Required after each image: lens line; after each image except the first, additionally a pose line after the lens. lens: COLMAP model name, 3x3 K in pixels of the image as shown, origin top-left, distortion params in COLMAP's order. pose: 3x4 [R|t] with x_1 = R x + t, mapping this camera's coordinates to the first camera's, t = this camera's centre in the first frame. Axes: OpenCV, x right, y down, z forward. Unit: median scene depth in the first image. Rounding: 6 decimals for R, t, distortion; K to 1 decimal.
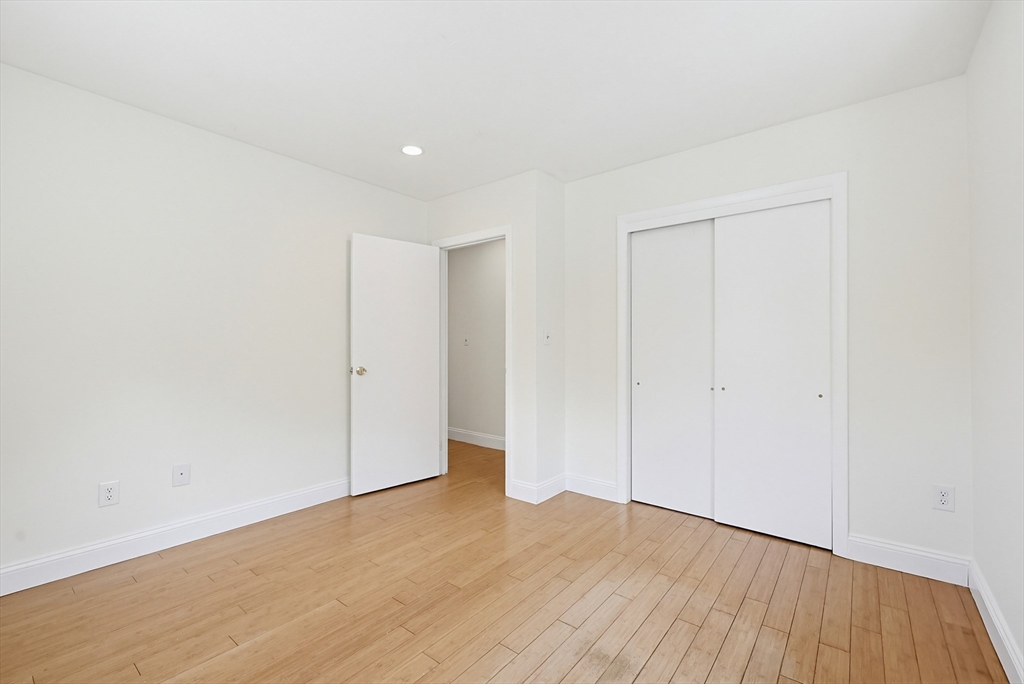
lens RADIAL K [[440.0, 0, 513.8], [0, 440.0, 339.5], [0, 0, 1]] dist [-0.000775, 0.000519]
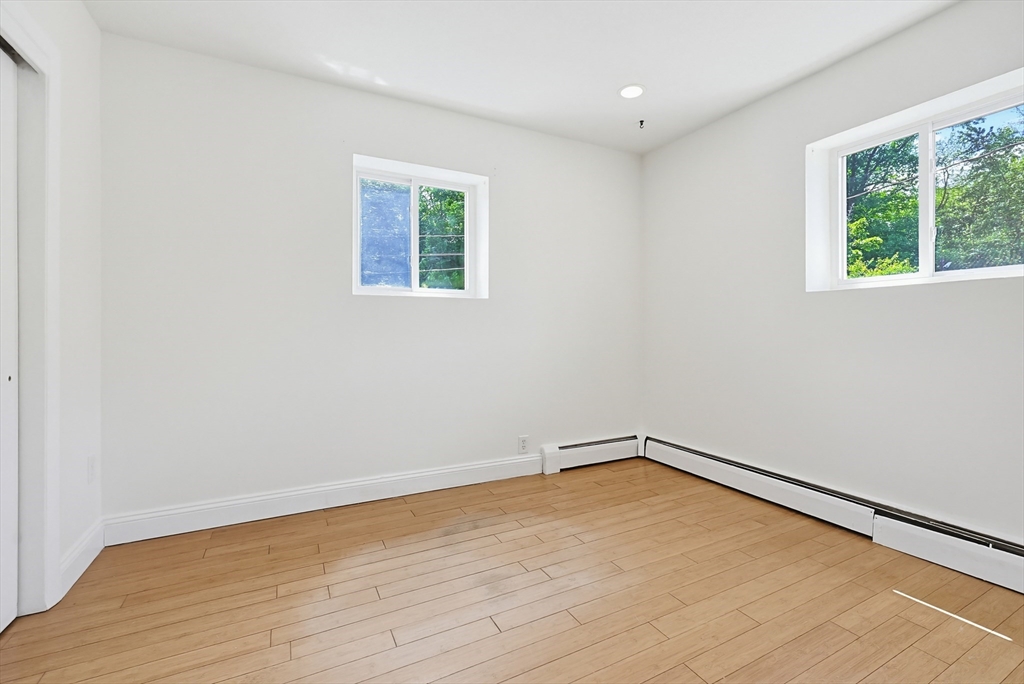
lens RADIAL K [[448.3, 0, 510.8], [0, 448.3, 361.3], [0, 0, 1]] dist [-0.000833, 0.000158]
pose [[-0.909686, -0.033049, 0.413979, -0.218031], [-0.005242, 0.997663, 0.068125, 0.069927], [-0.415263, 0.059802, -0.907734, 1.536158]]
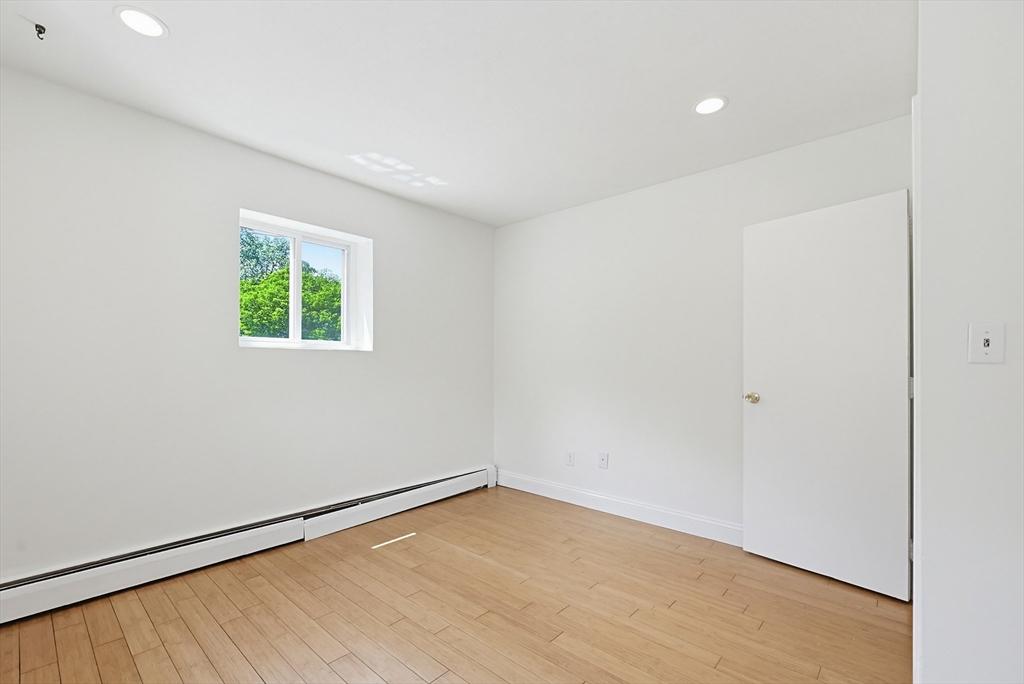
lens RADIAL K [[448.3, 0, 510.8], [0, 448.3, 361.3], [0, 0, 1]] dist [-0.000833, 0.000158]
pose [[-0.068924, -0.008996, -0.997581, 0.777498], [0.007338, 0.999928, -0.009524, 0.018545], [0.997595, -0.007977, -0.068853, 0.991561]]
